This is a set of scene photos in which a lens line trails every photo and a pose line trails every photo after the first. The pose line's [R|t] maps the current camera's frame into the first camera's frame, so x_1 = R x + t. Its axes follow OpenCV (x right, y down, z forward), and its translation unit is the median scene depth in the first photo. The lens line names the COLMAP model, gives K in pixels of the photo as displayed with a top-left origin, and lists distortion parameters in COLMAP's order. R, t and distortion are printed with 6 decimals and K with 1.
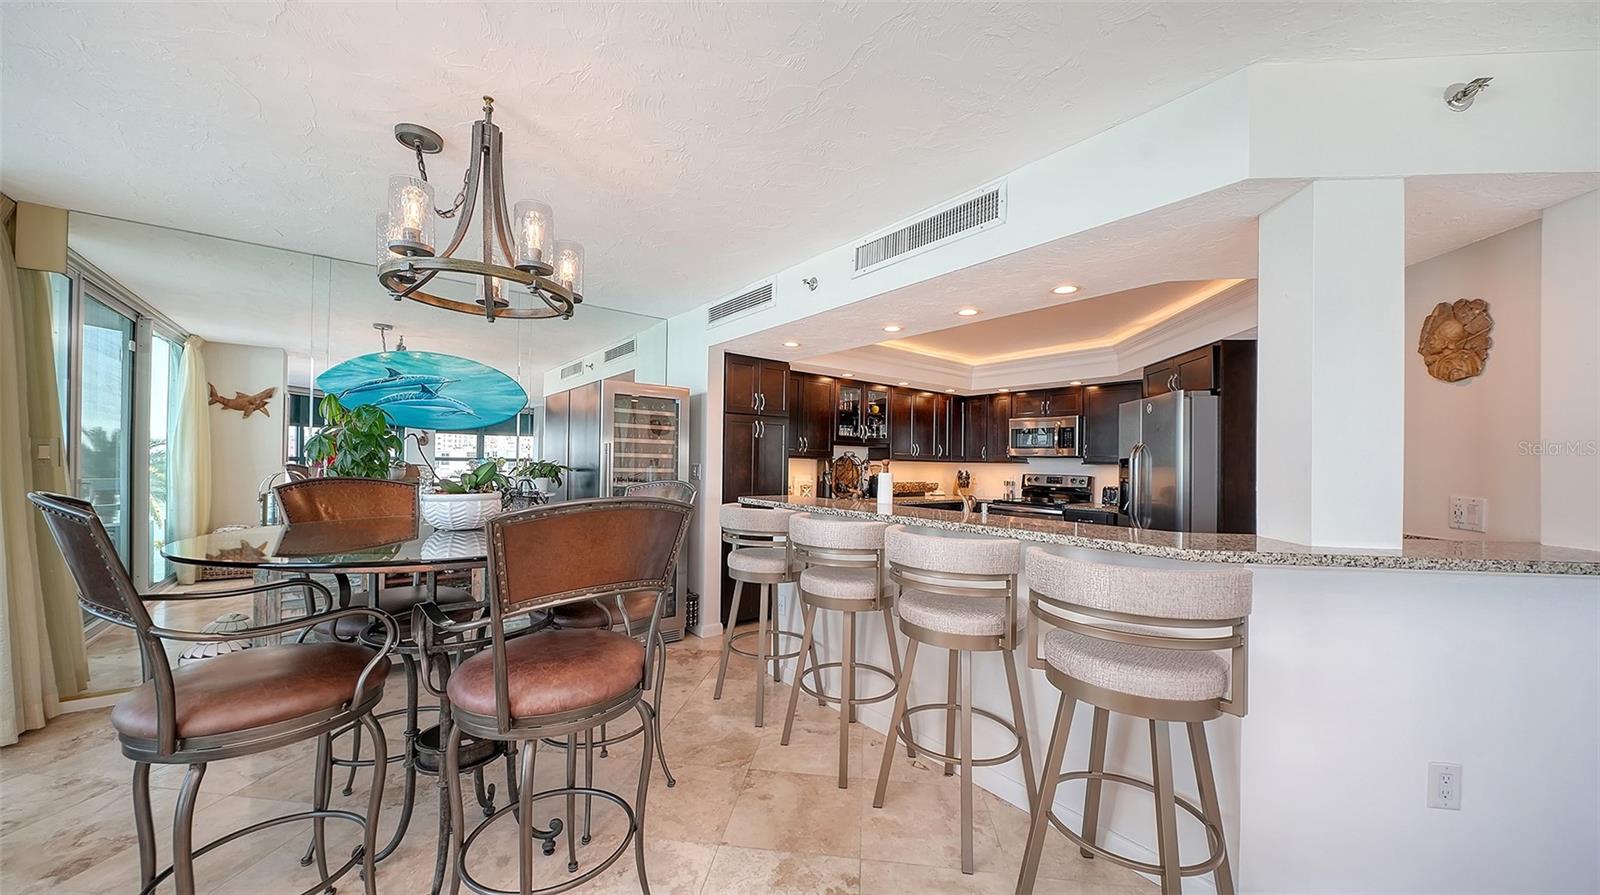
lens RADIAL K [[569.0, 0, 796.4], [0, 569.0, 453.5], [0, 0, 1]] dist [-0.002337, -0.000349]
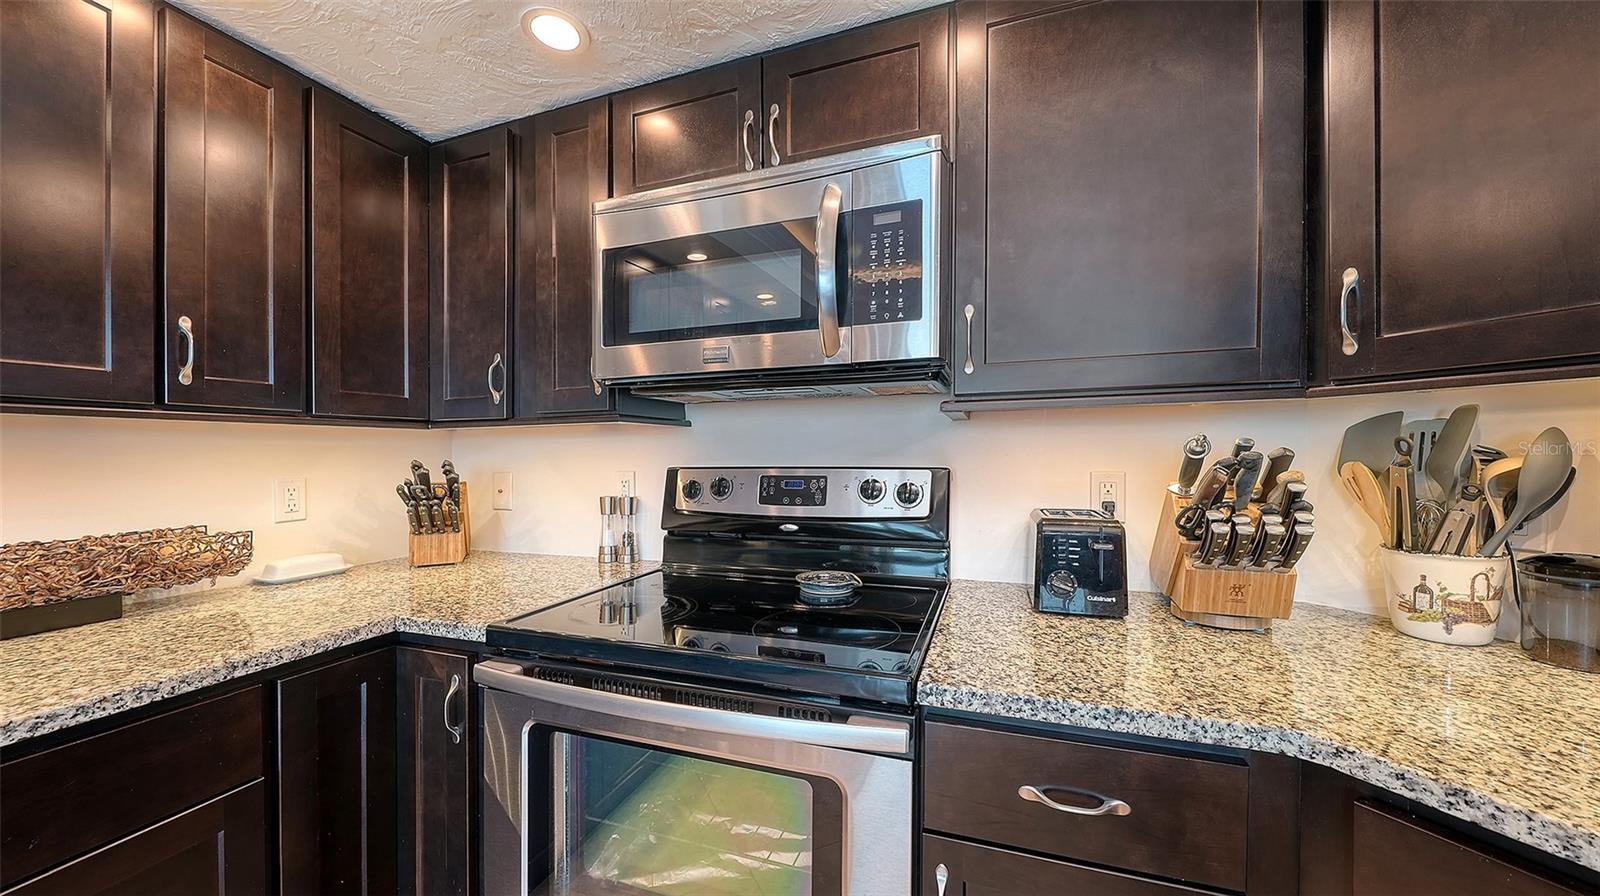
lens RADIAL K [[569.0, 0, 796.4], [0, 569.0, 454.0], [0, 0, 1]] dist [-0.002337, -0.000349]
pose [[0.843015, -0.025662, 0.537278, 0.327493], [0.015622, 0.999608, 0.023233, 0.026396], [-0.537663, -0.011193, 0.843085, 0.797713]]
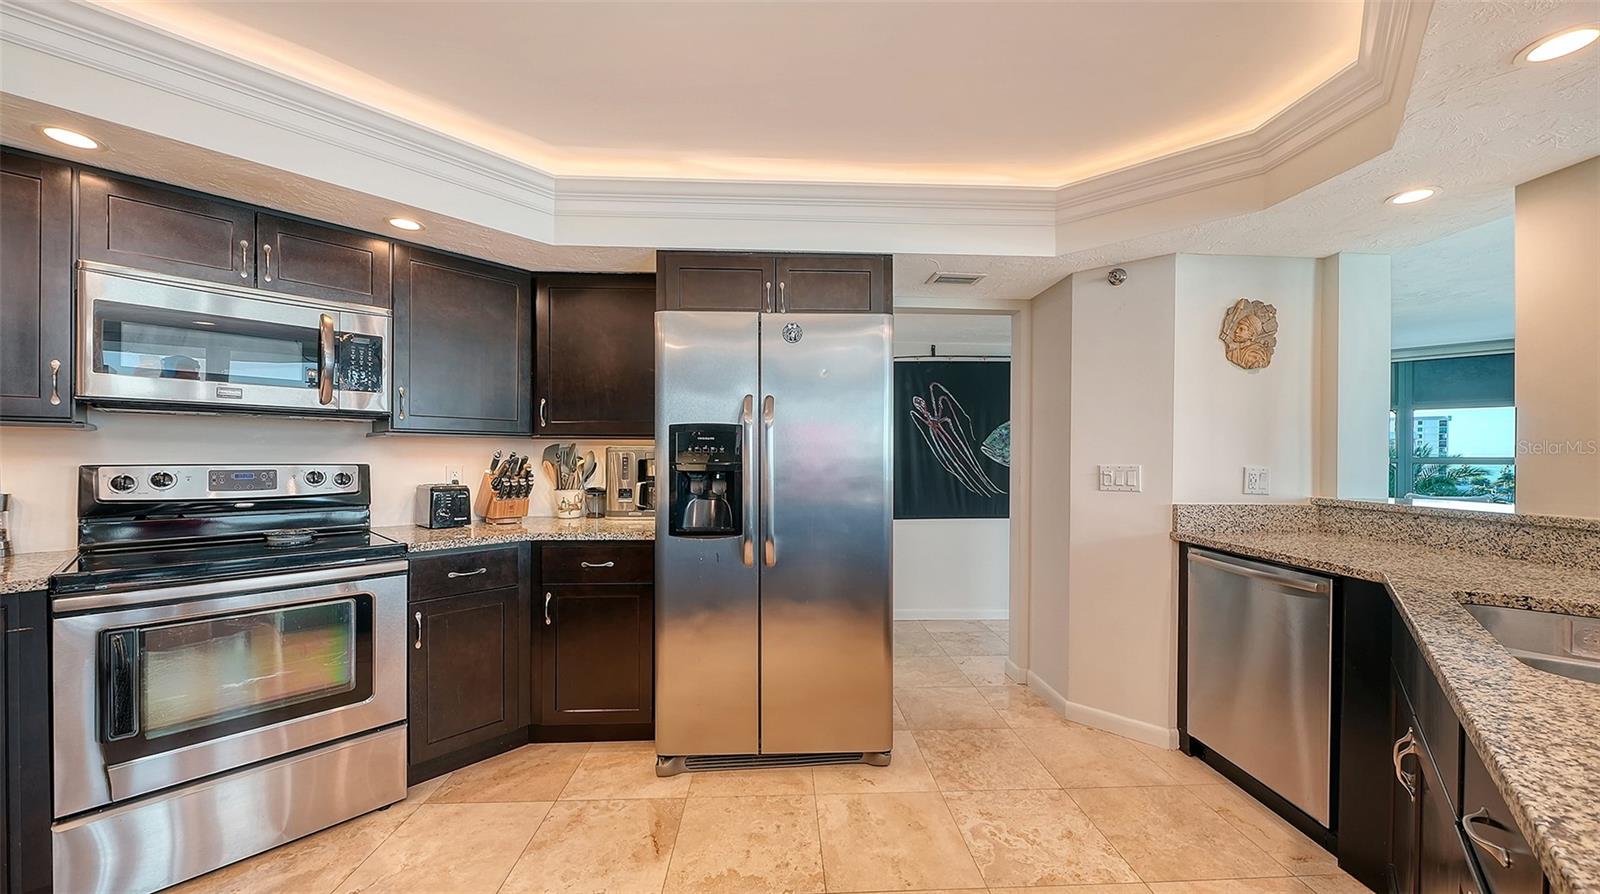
lens RADIAL K [[542.1, 0, 792.5], [0, 542.1, 468.6], [0, 0, 1]] dist [0.000871, 0.000058]
pose [[-0.170163, -0.043296, 0.984464, 0.068895], [-0.023451, 0.998929, 0.039878, 0.018772], [-0.985137, -0.016301, -0.170996, 0.723378]]
